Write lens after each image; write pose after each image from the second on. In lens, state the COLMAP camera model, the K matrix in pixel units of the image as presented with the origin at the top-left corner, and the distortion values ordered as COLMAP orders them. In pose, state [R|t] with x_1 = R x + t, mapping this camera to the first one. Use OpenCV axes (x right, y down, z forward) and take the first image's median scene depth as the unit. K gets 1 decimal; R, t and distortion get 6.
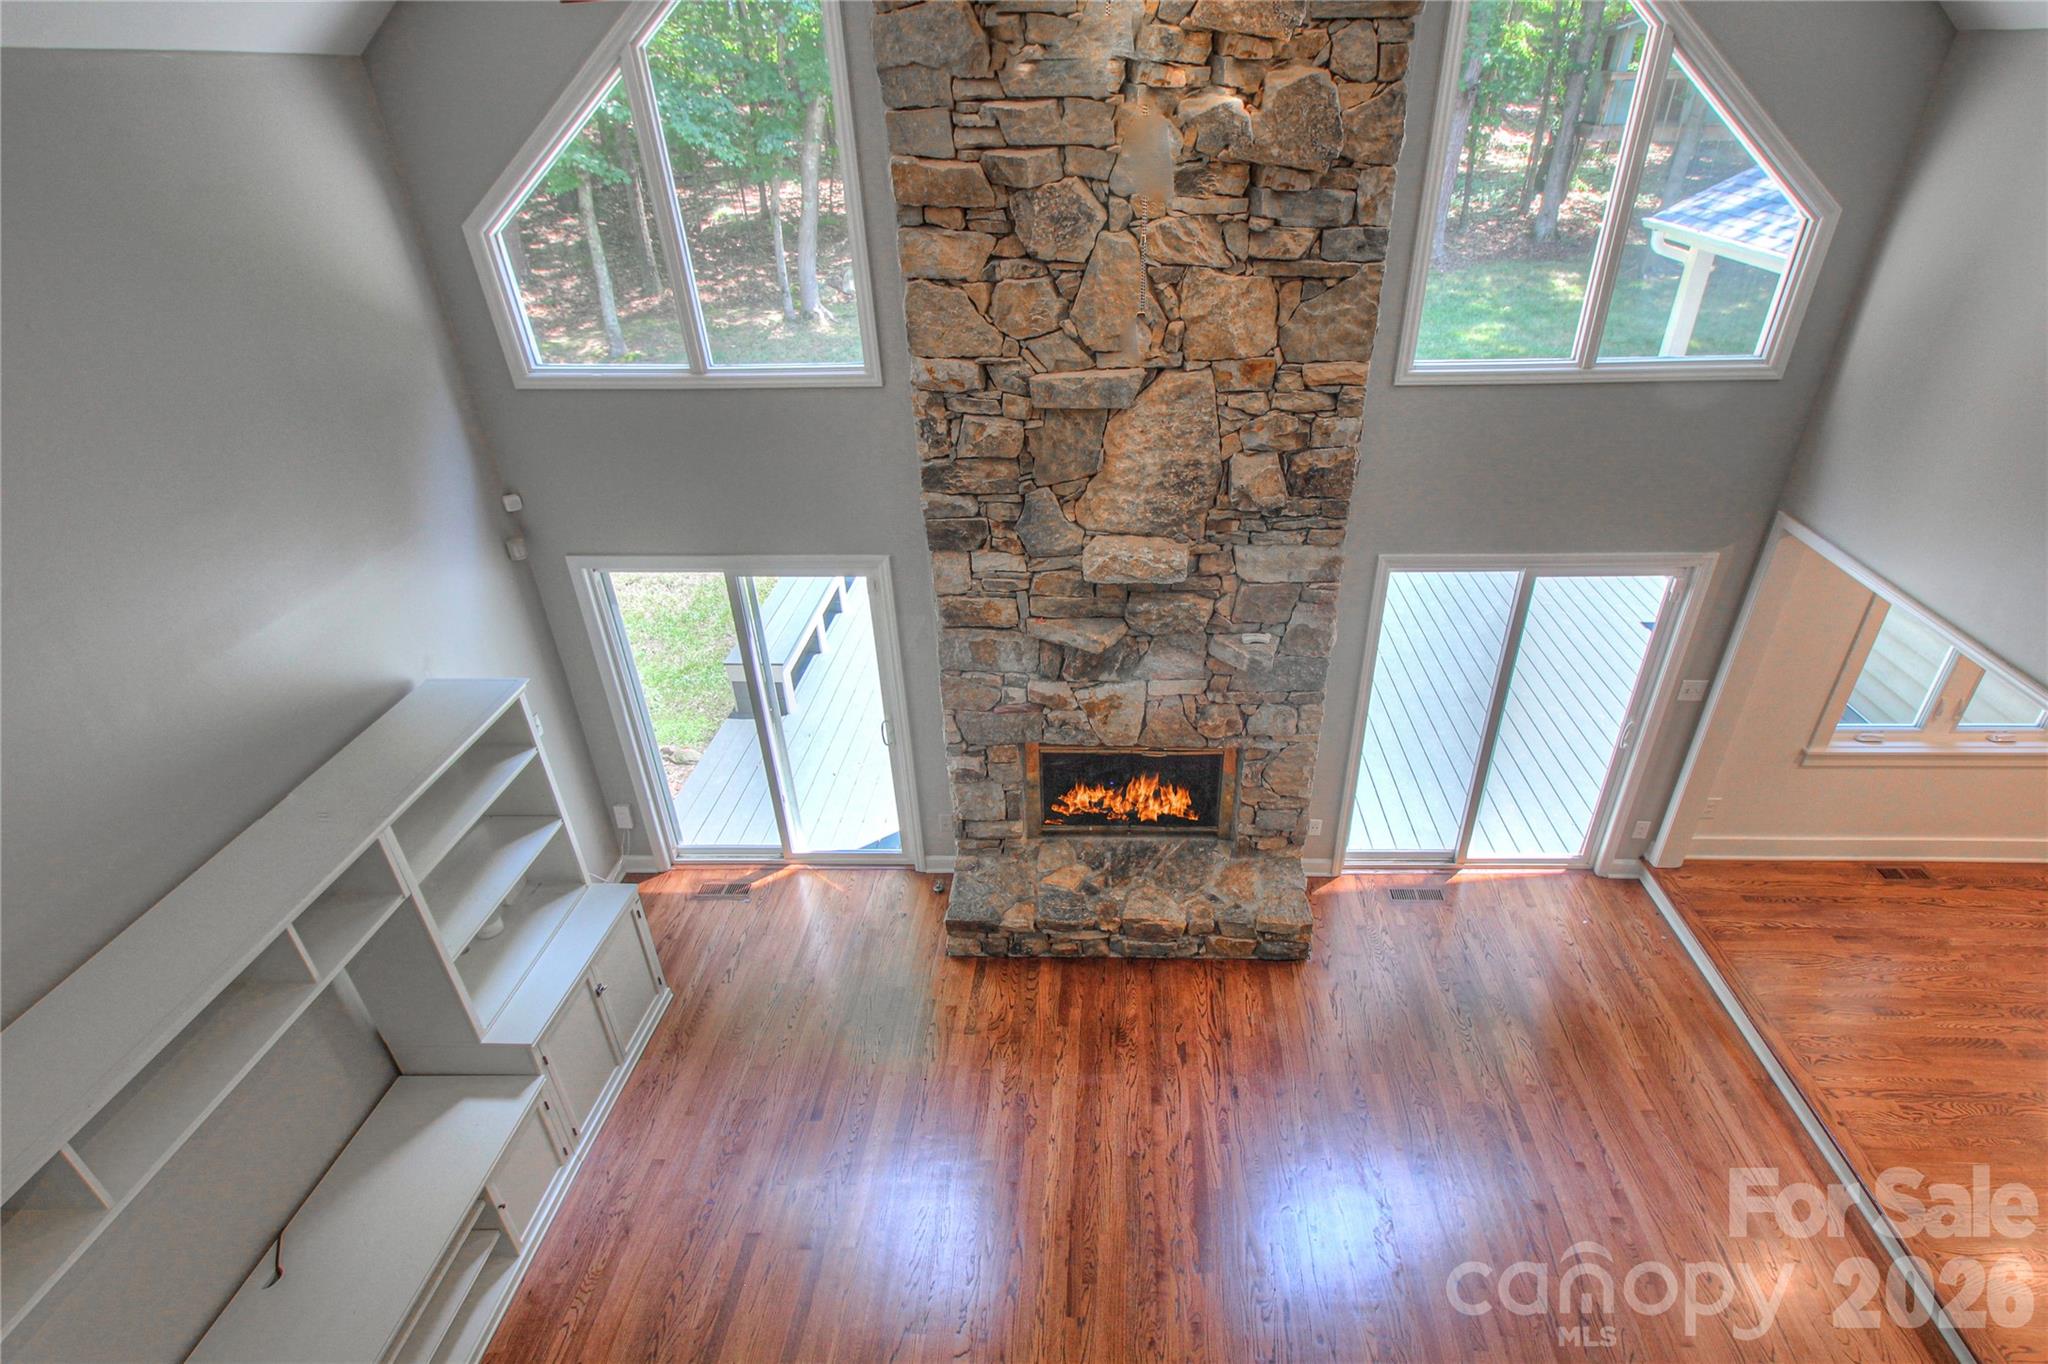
lens RADIAL K [[998.6, 0, 1097.5], [0, 998.6, 674.6], [0, 0, 1]] dist [0.017879, -0.002424]
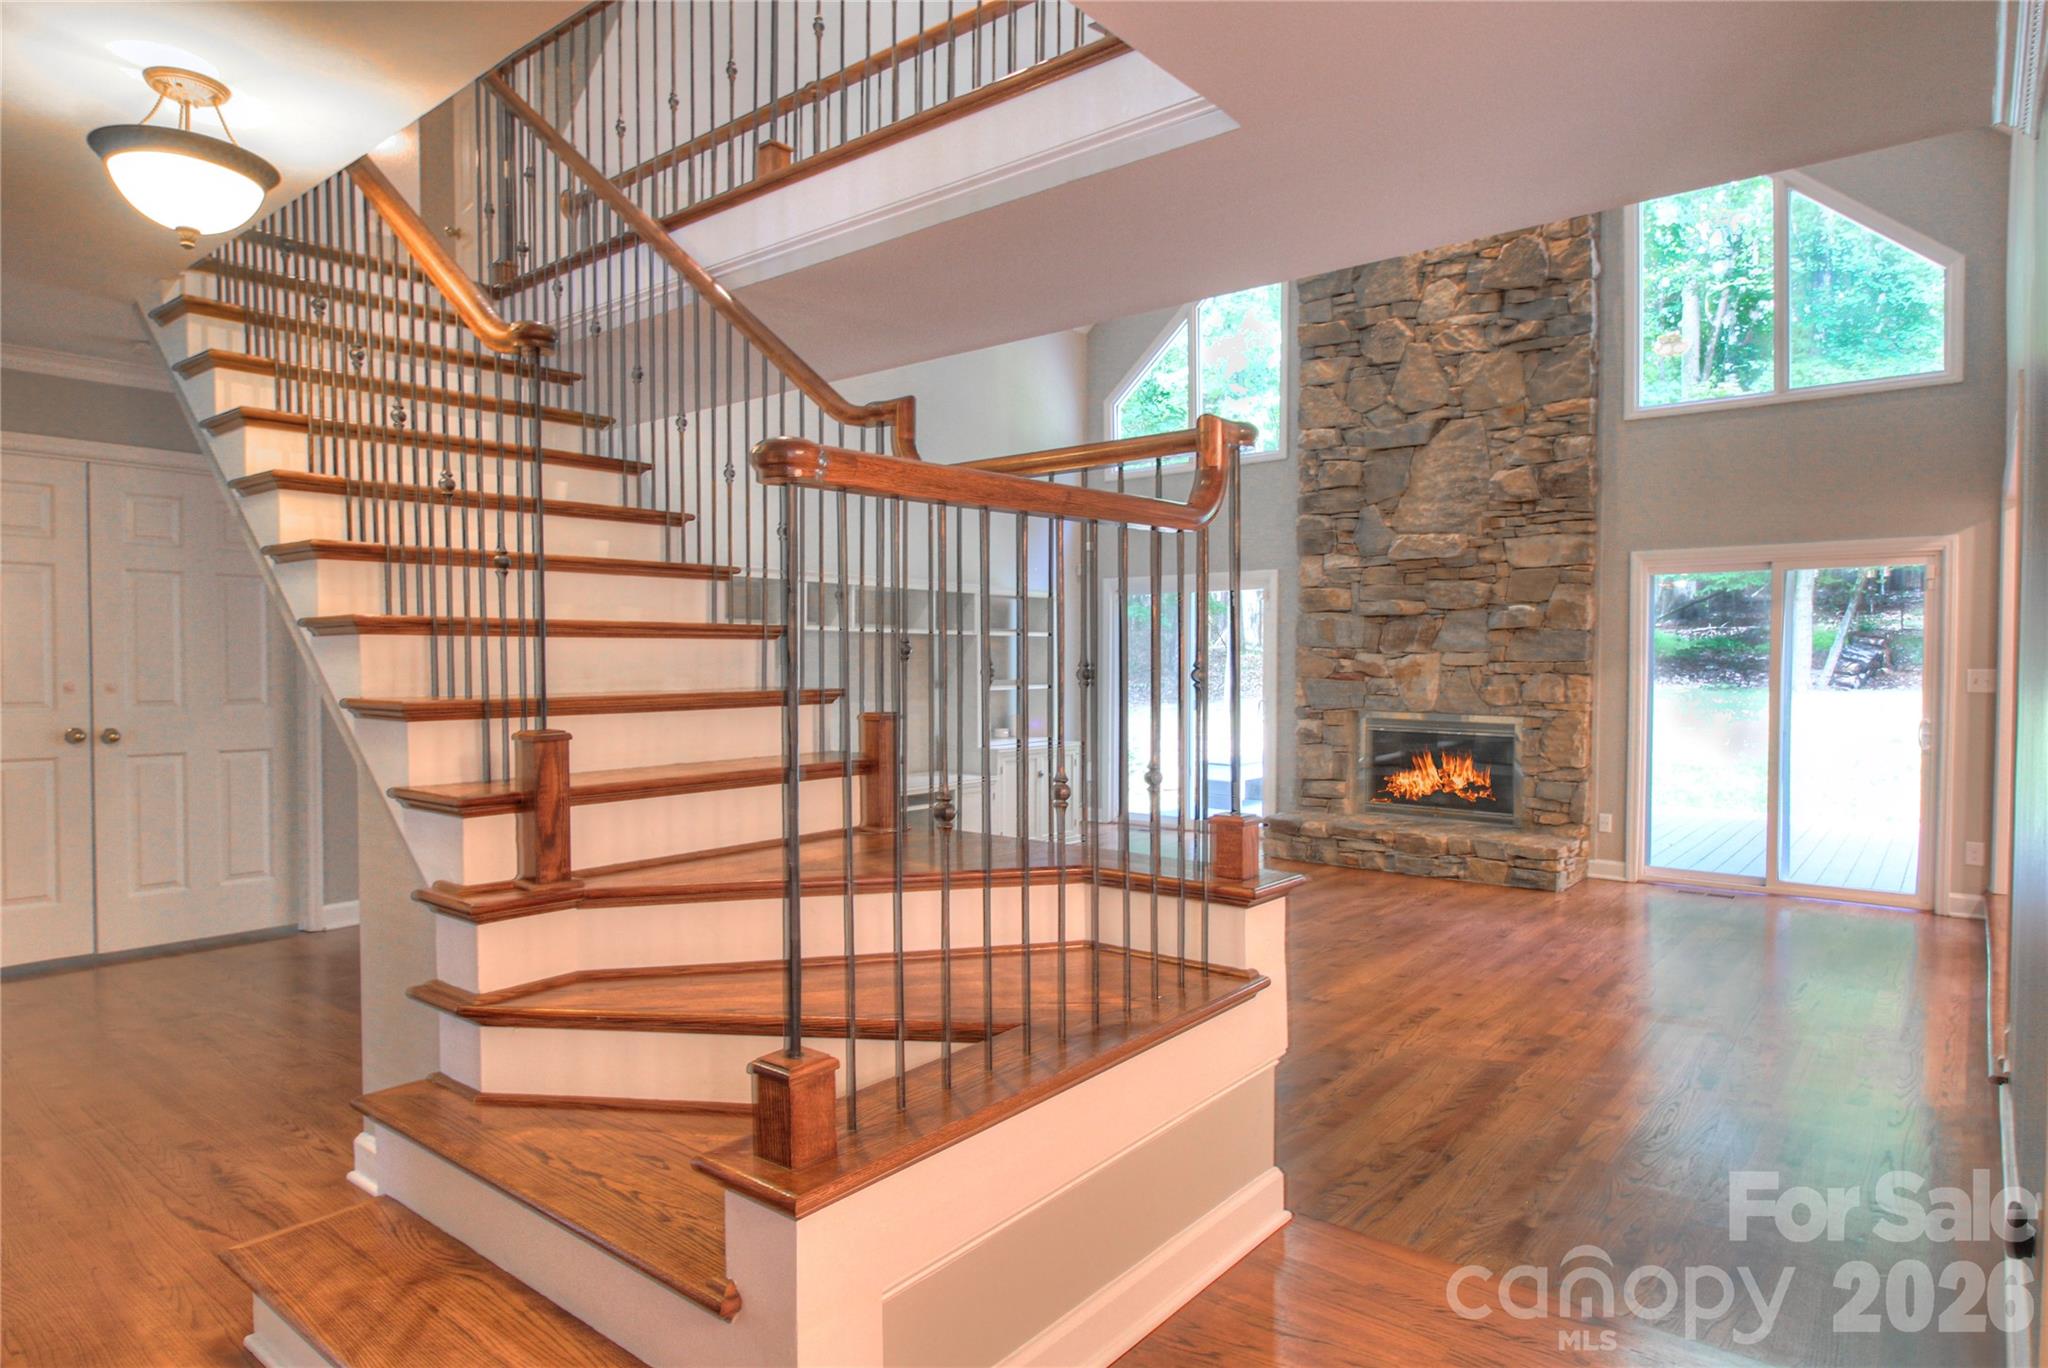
lens RADIAL K [[1170.1, 0, 987.5], [0, 1170.1, 701.6], [0, 0, 1]] dist [-0.024802, -0.003874]
pose [[0.779897, 0.030821, -0.625149, 0.612214], [-0.324621, 0.873873, -0.361894, 0.914496], [0.535147, 0.485176, 0.691536, -0.407006]]
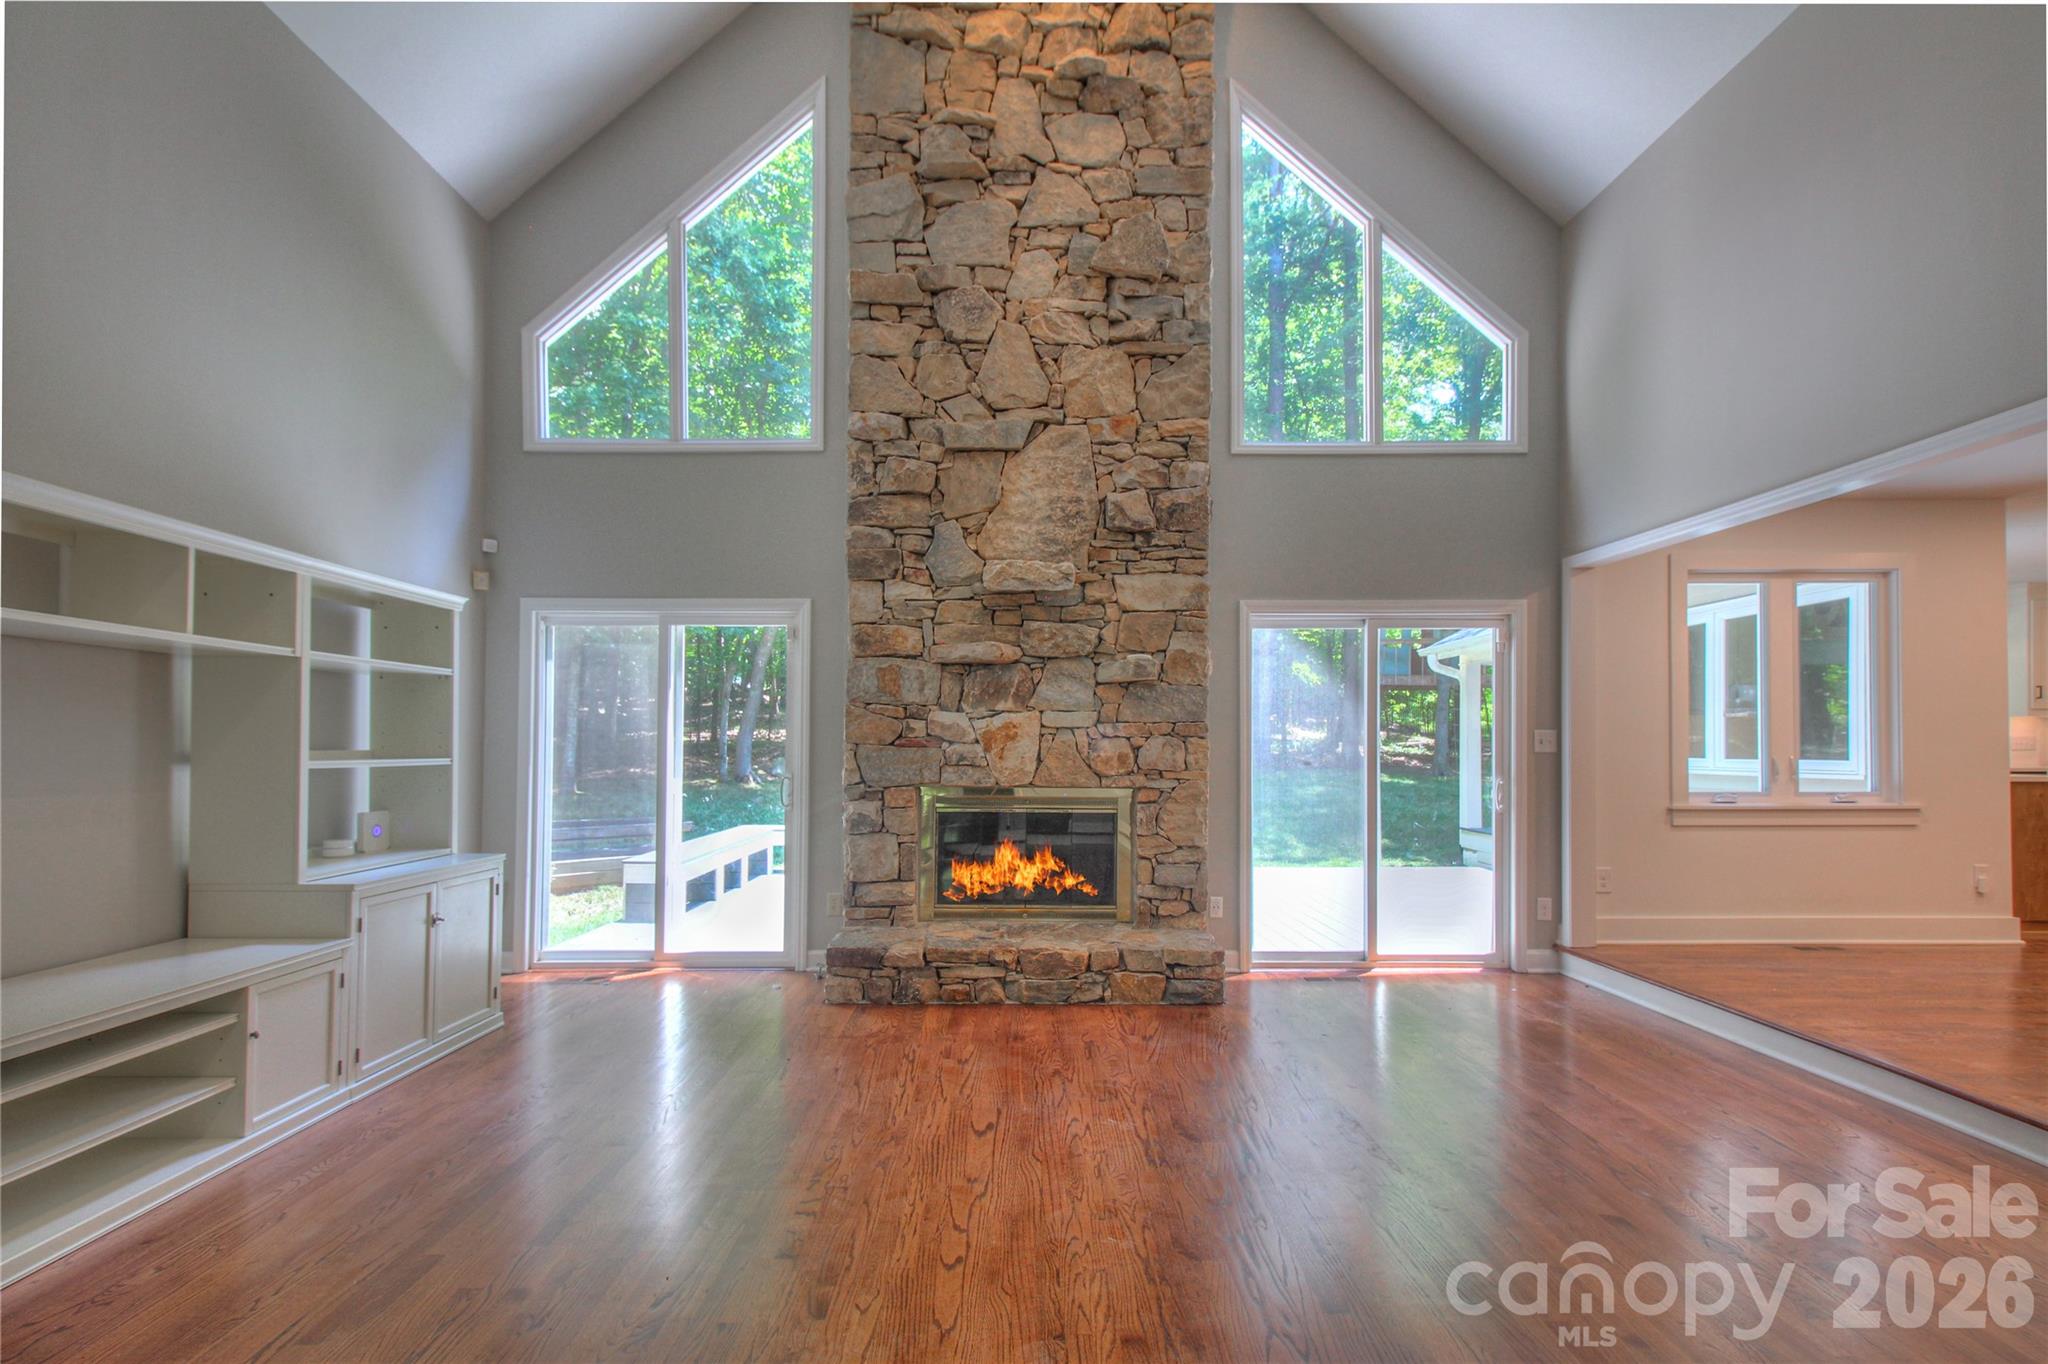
lens RADIAL K [[938.8, 0, 1022.9], [0, 938.8, 733.4], [0, 0, 1]] dist [0.003645, 0.000616]
pose [[0.999366, 0.008644, 0.034551, -0.004284], [0.010700, 0.852409, -0.522766, 0.610936], [-0.033971, 0.522804, 0.851776, 0.179357]]
